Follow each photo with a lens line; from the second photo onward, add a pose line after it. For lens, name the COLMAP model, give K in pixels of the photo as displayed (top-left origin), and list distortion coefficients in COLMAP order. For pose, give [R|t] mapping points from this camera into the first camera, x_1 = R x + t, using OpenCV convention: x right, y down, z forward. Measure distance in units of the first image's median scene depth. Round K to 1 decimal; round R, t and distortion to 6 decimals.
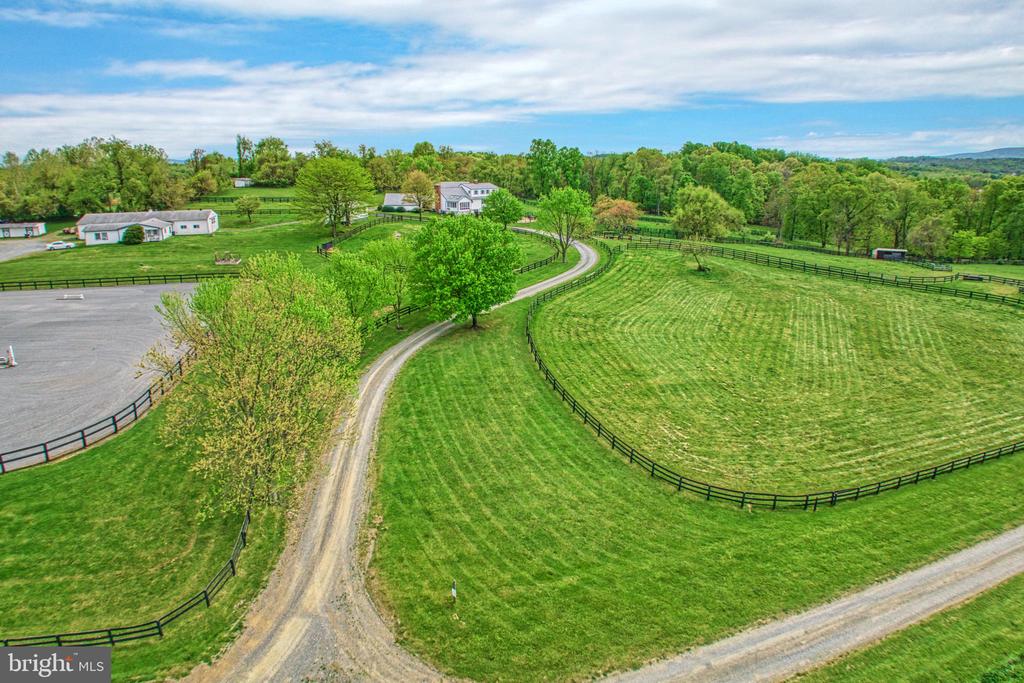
lens RADIAL K [[599.2, 0, 513.0], [0, 599.2, 319.7], [0, 0, 1]] dist [-0.069570, 0.000949]
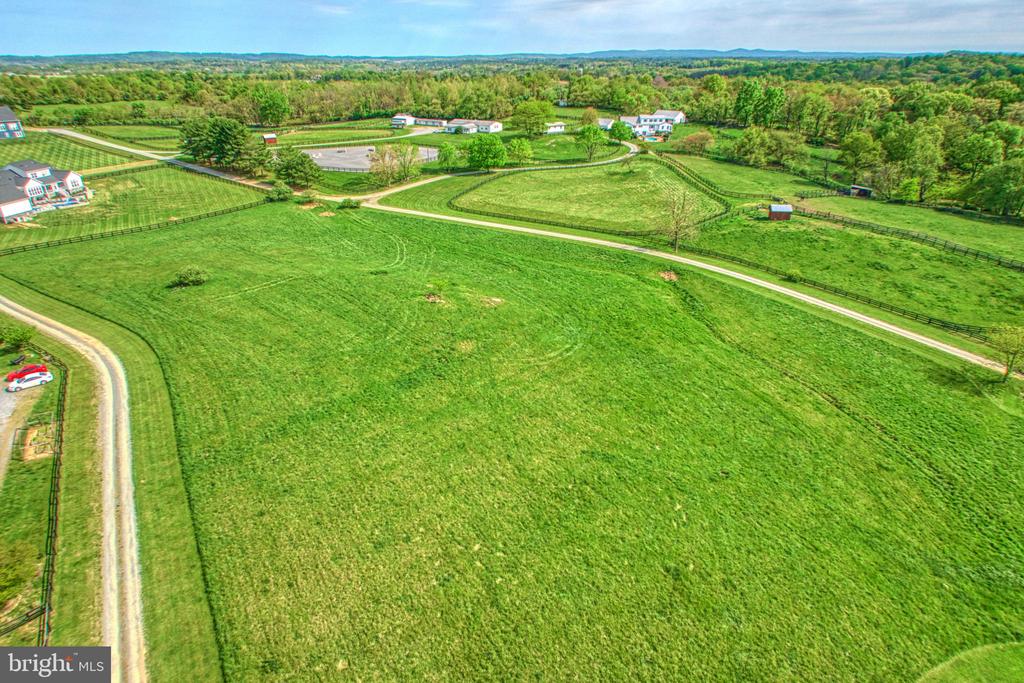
lens RADIAL K [[585.0, 0, 513.6], [0, 585.0, 354.9], [0, 0, 1]] dist [-0.004897, -0.000031]
pose [[0.682454, 0.332677, -0.650833, 1.453231], [-0.186164, 0.940166, 0.285362, 0.006165], [0.706824, -0.073584, 0.703552, -0.684932]]
